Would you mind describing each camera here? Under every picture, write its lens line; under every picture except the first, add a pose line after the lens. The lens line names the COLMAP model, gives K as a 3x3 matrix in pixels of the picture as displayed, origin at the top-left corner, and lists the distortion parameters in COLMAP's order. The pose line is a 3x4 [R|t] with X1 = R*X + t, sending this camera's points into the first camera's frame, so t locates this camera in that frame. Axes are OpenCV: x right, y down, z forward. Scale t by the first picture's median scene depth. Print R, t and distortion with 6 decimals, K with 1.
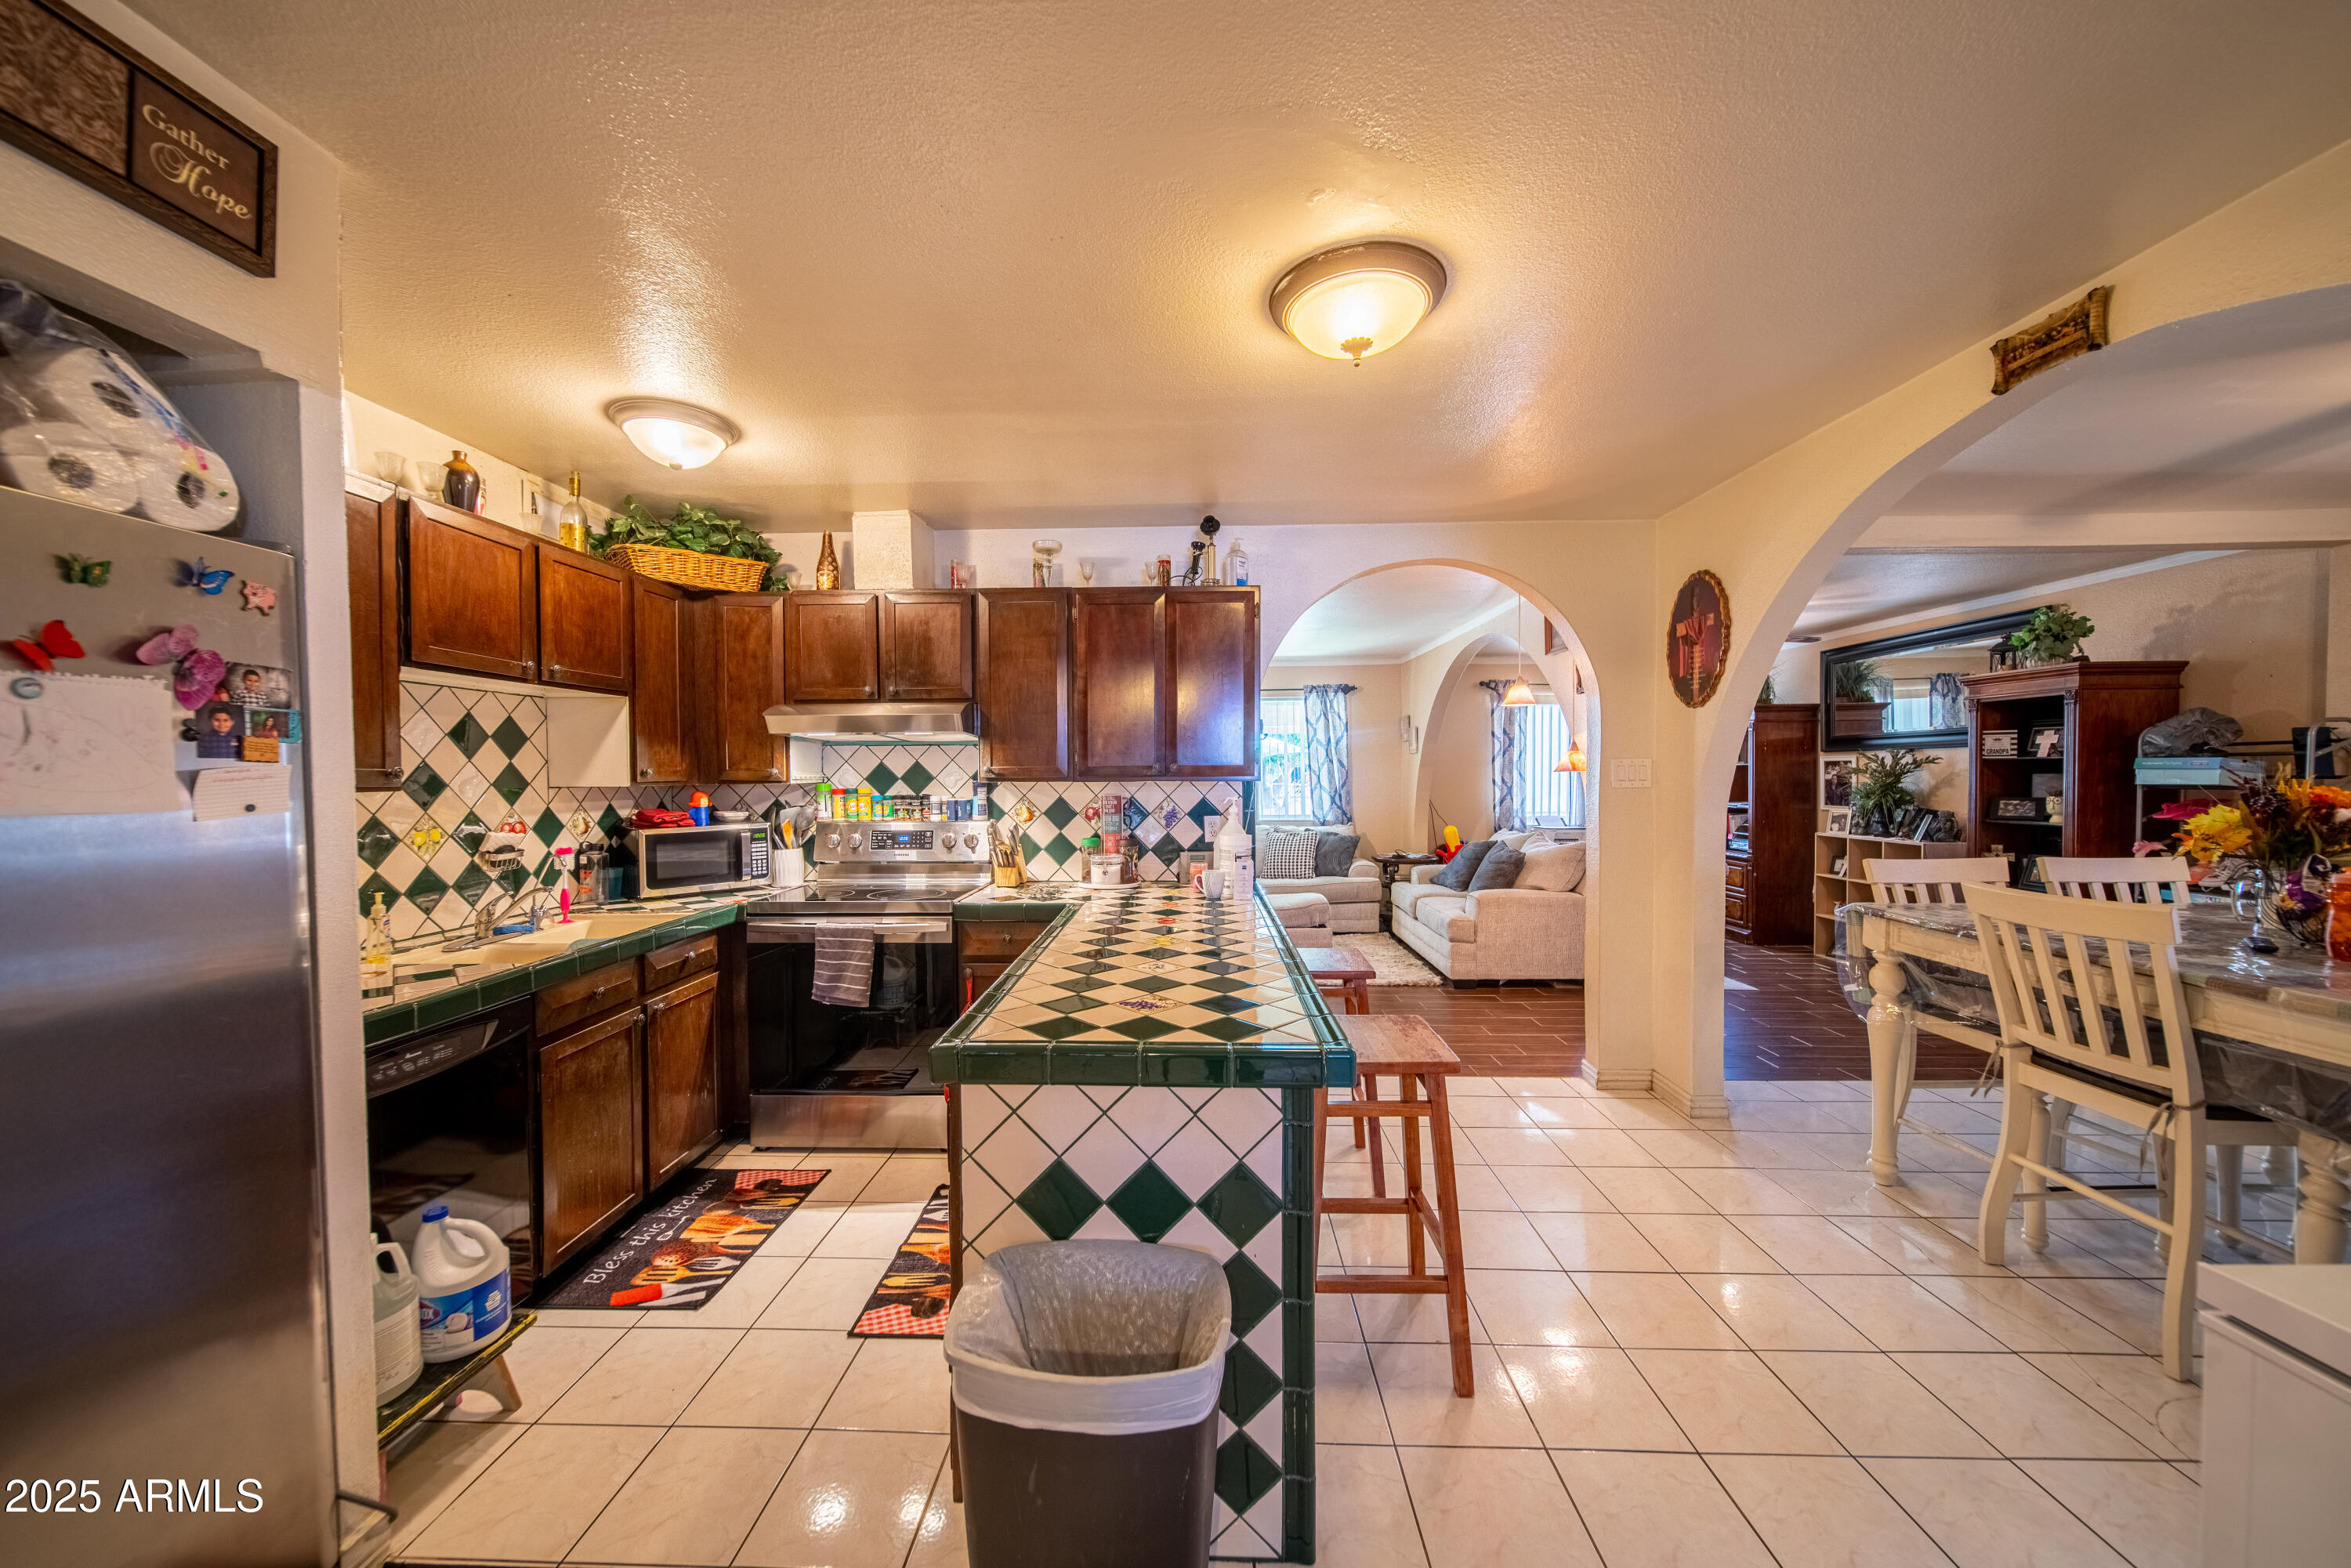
lens RADIAL K [[823.4, 0, 1168.9], [0, 823.4, 791.1], [0, 0, 1]] dist [0.002074, -0.001275]
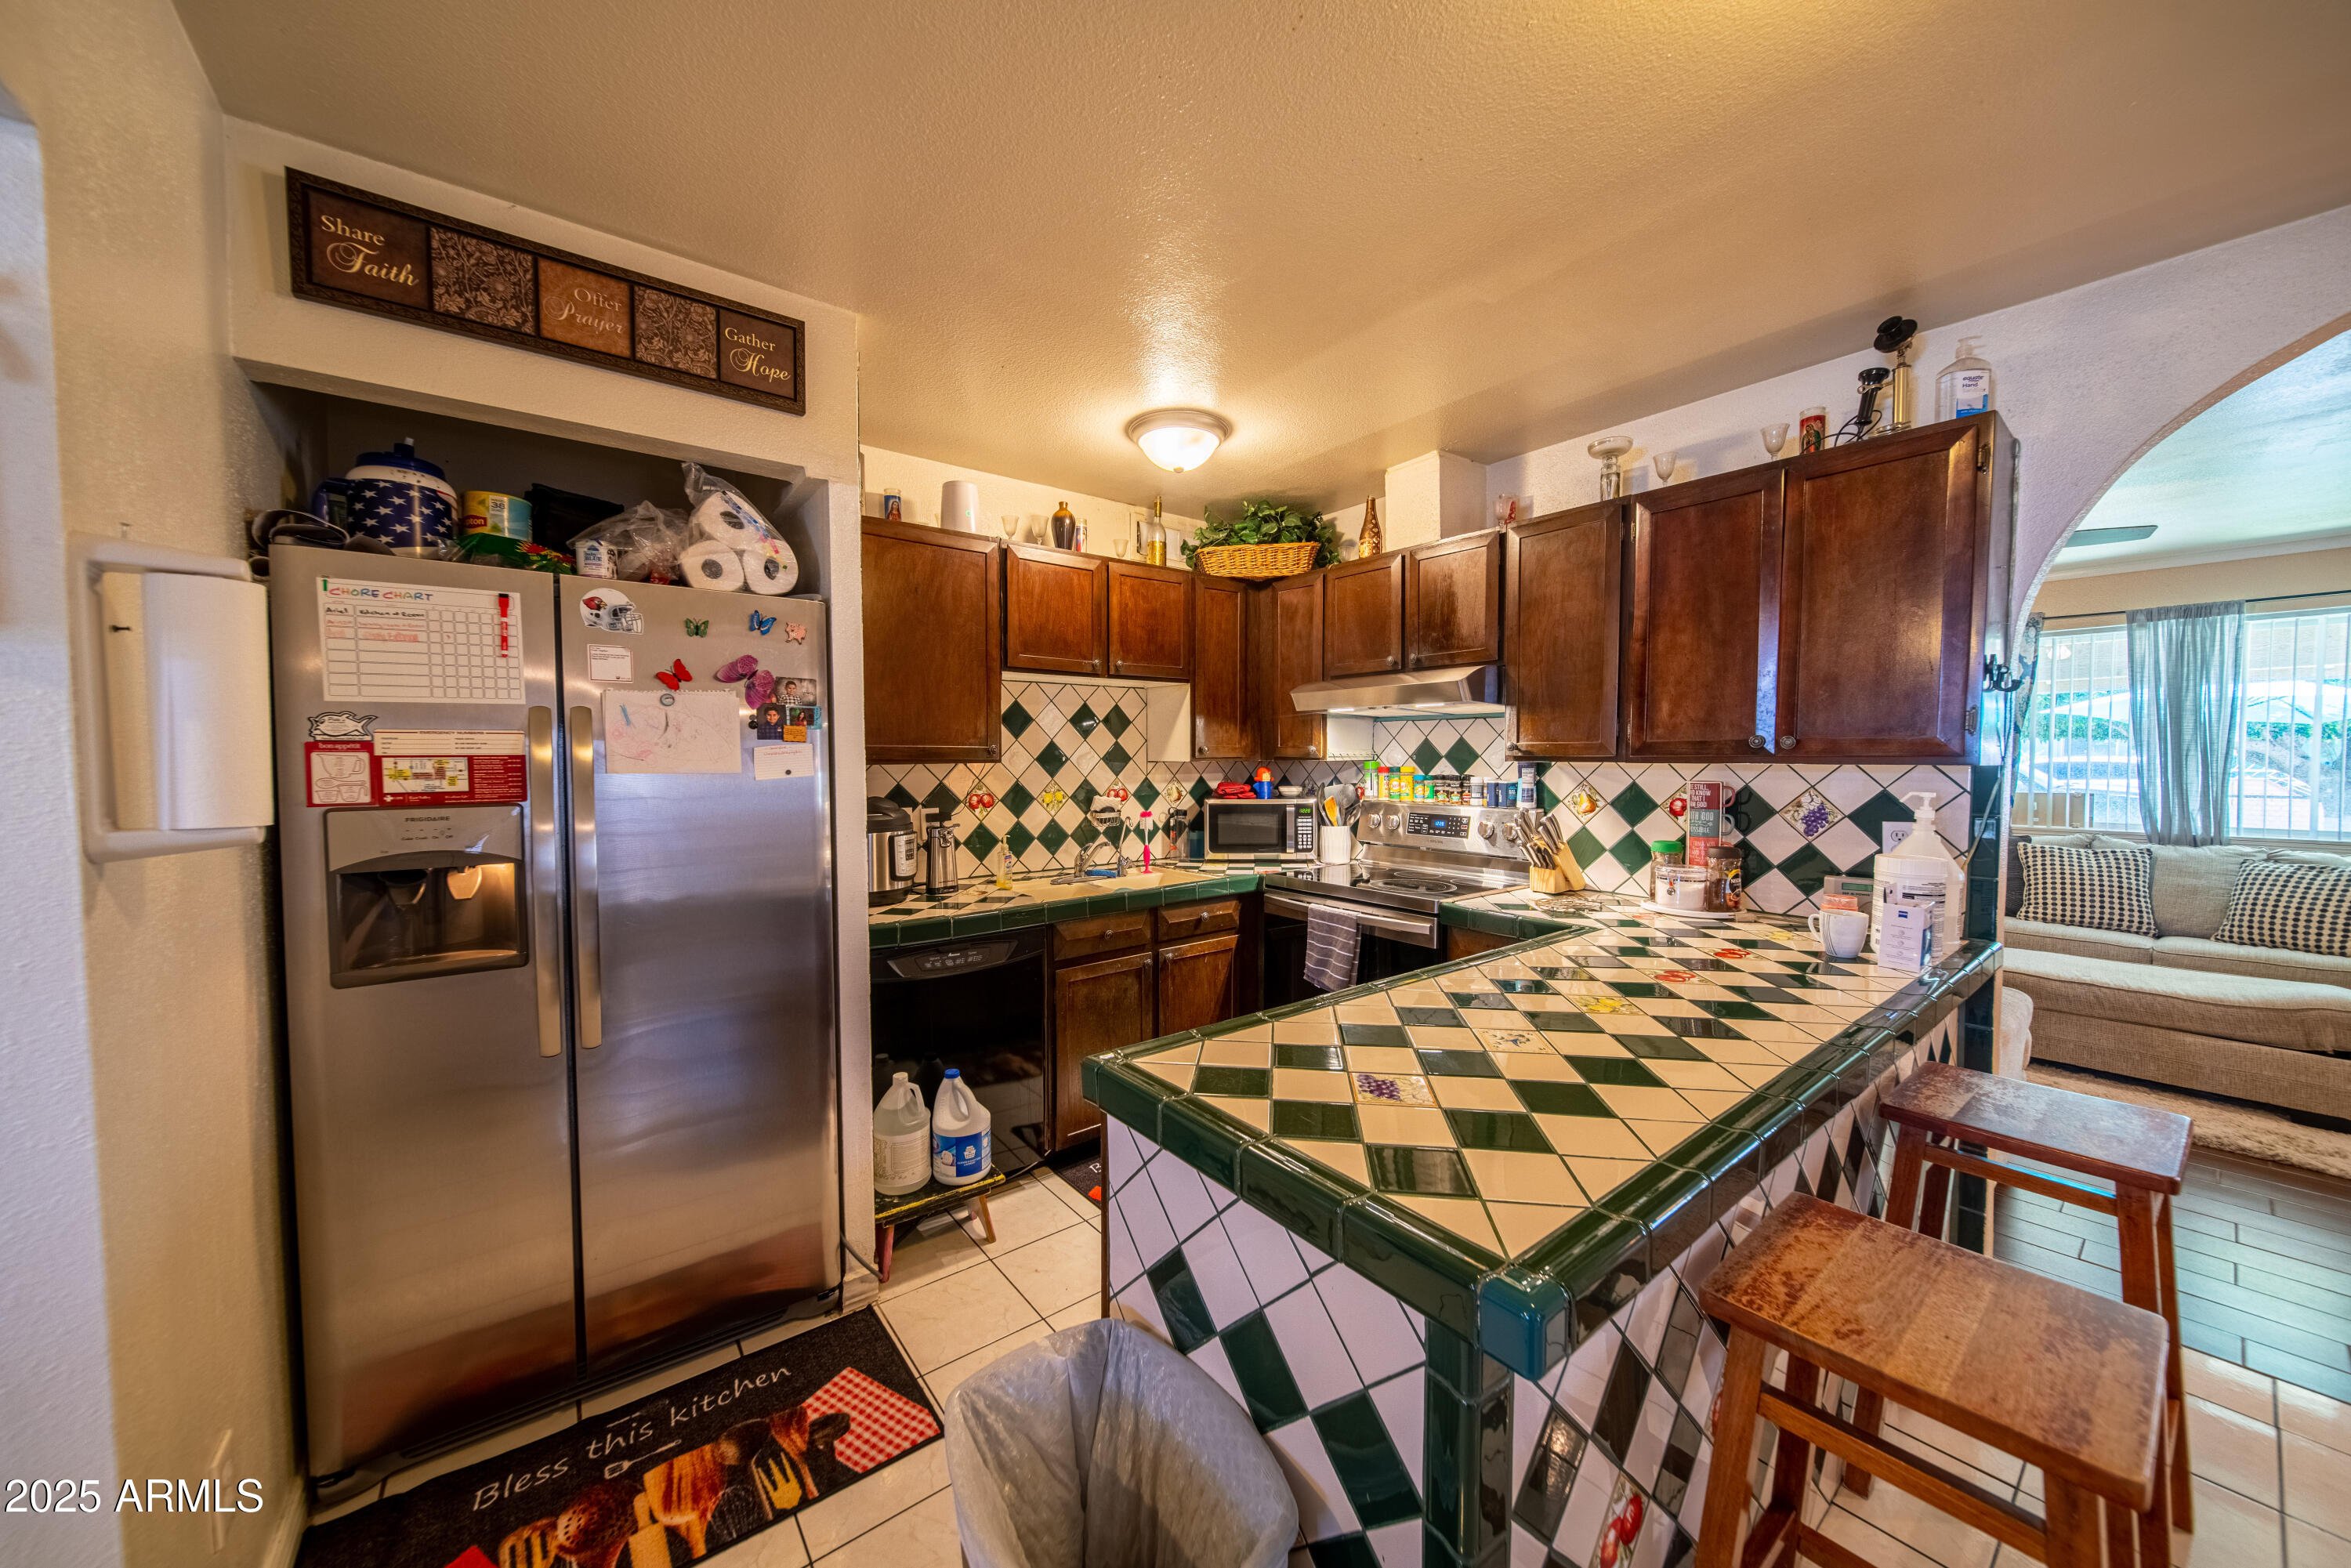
lens RADIAL K [[823.4, 0, 1168.9], [0, 823.4, 791.1], [0, 0, 1]] dist [0.002074, -0.001275]
pose [[0.634243, 0.039568, -0.772121, 0.215061], [-0.018513, 0.999180, 0.035997, -0.005307], [0.772912, -0.008537, 0.634455, 0.244488]]
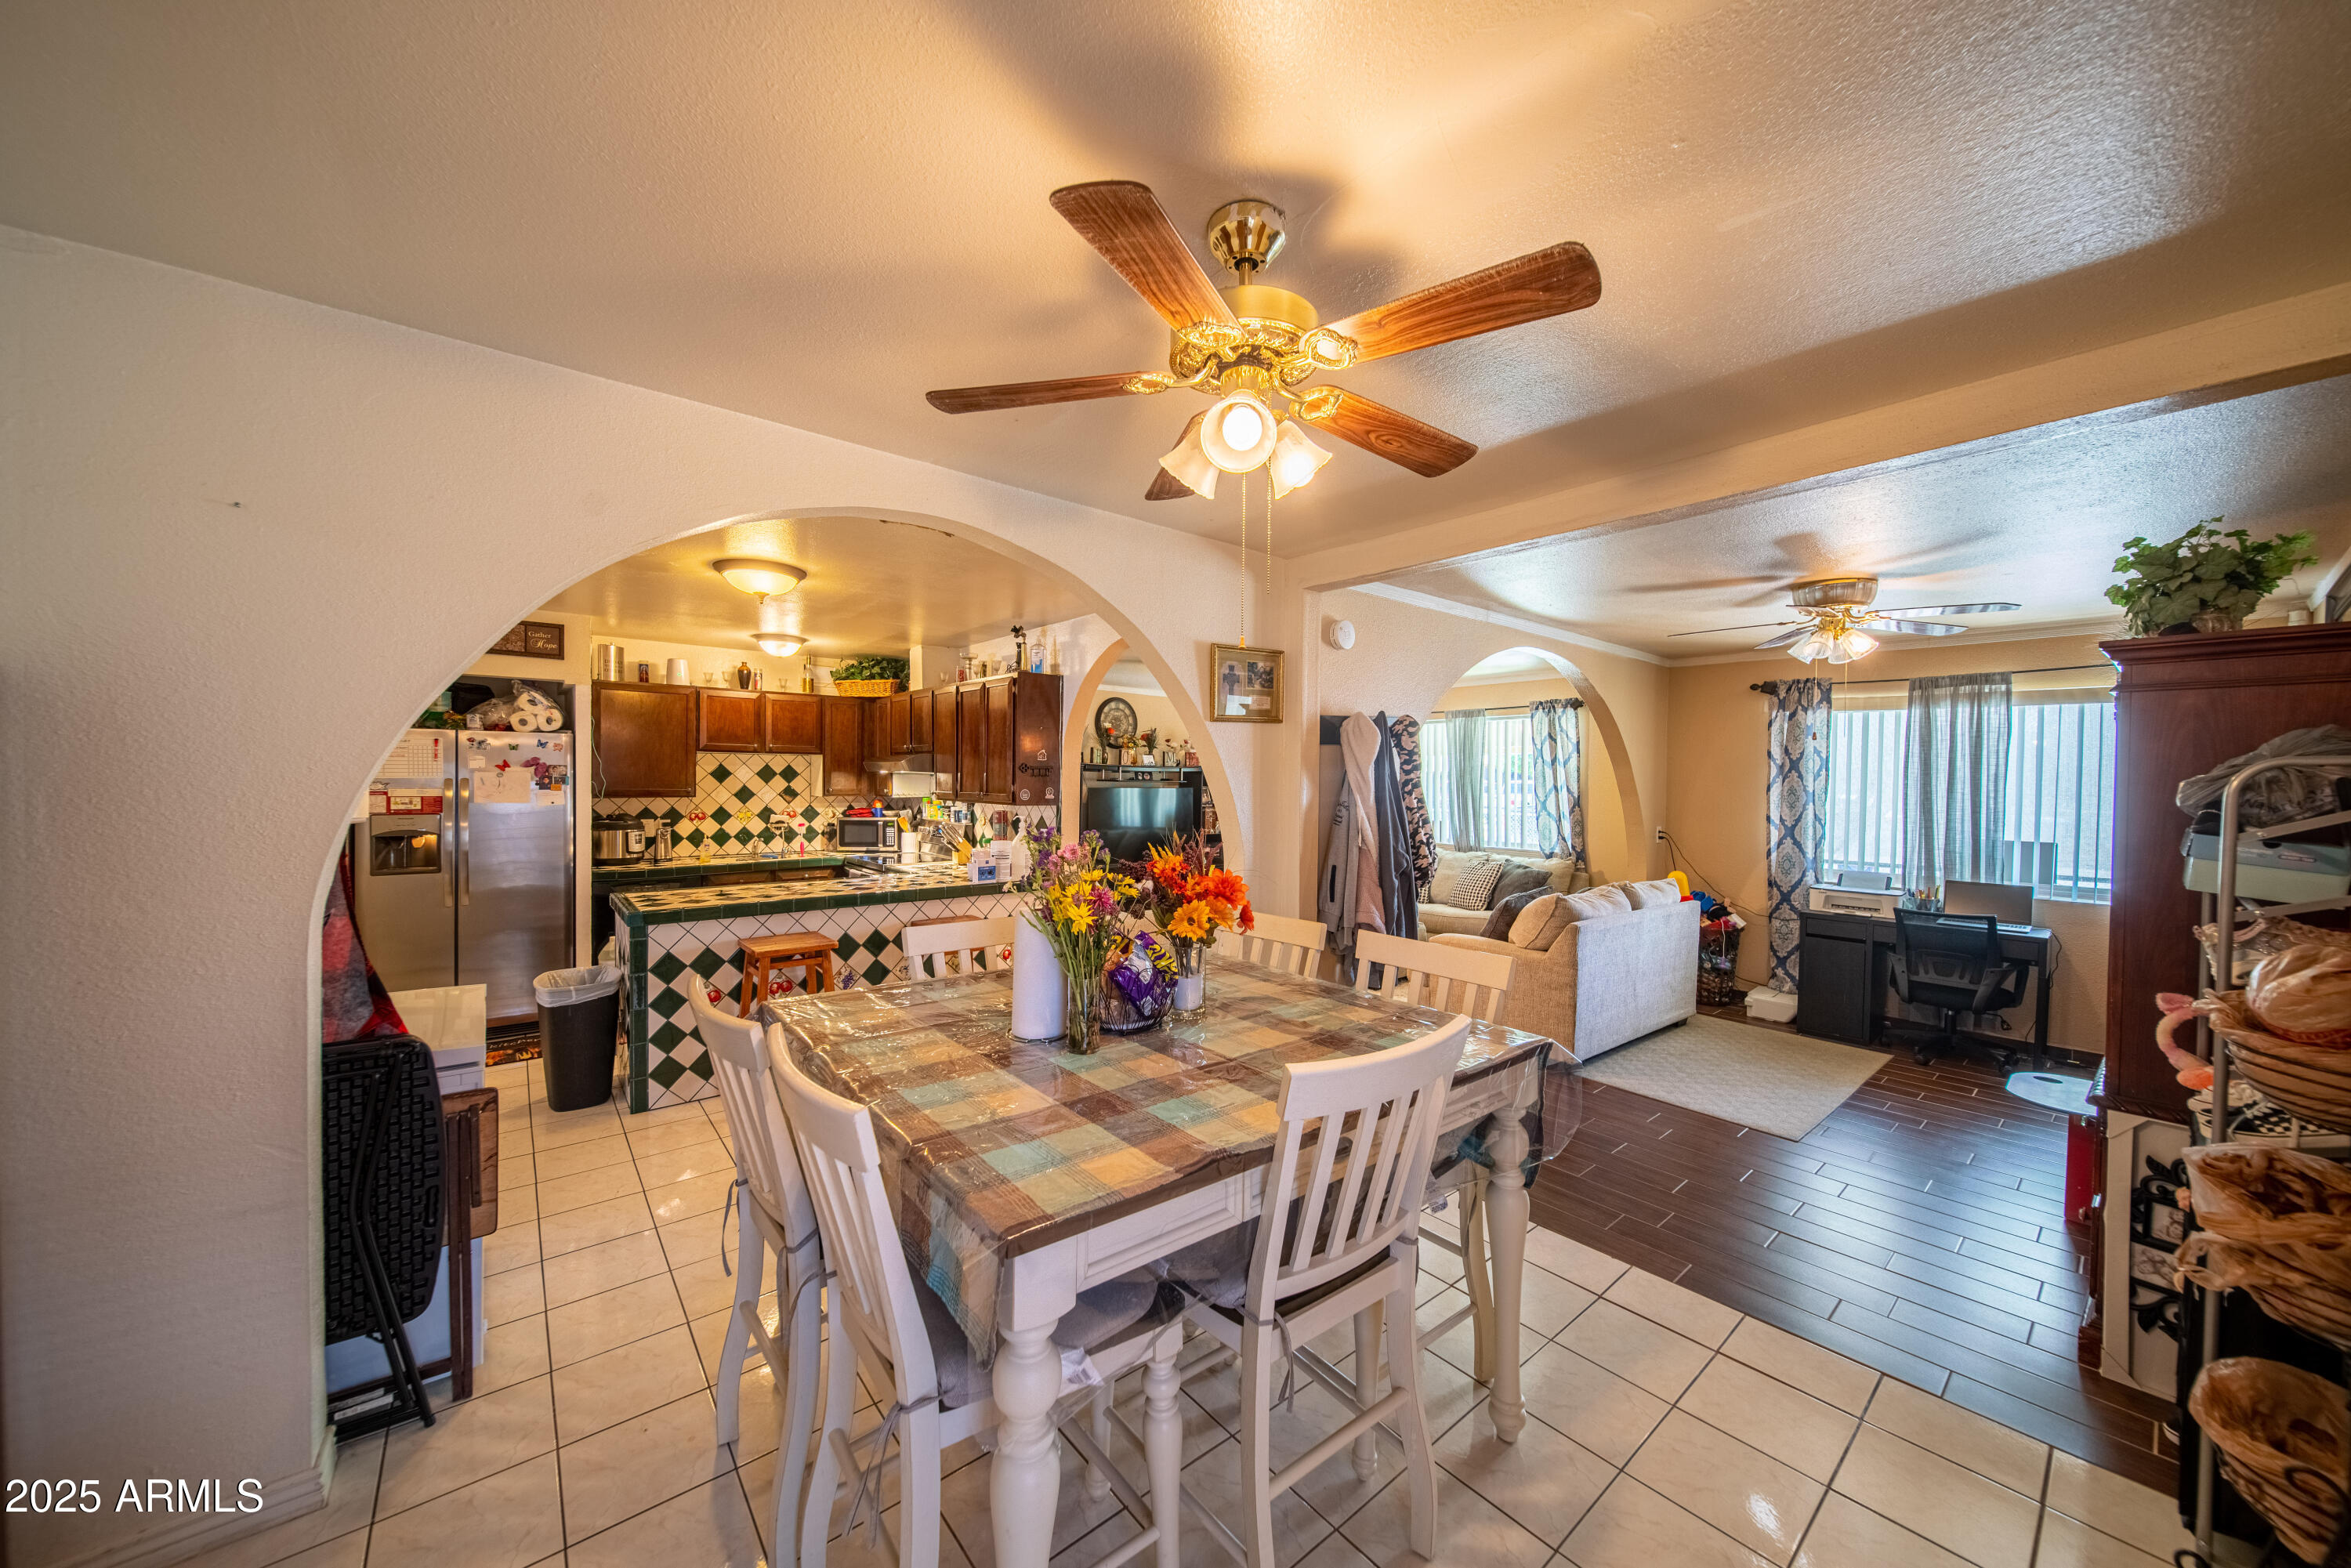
lens RADIAL K [[823.4, 0, 1168.9], [0, 823.4, 791.1], [0, 0, 1]] dist [0.002074, -0.001275]
pose [[0.656220, 0.026143, -0.754117, 1.528578], [-0.031293, 0.999483, 0.007419, -0.063519], [0.753921, 0.018730, 0.656698, 0.273043]]
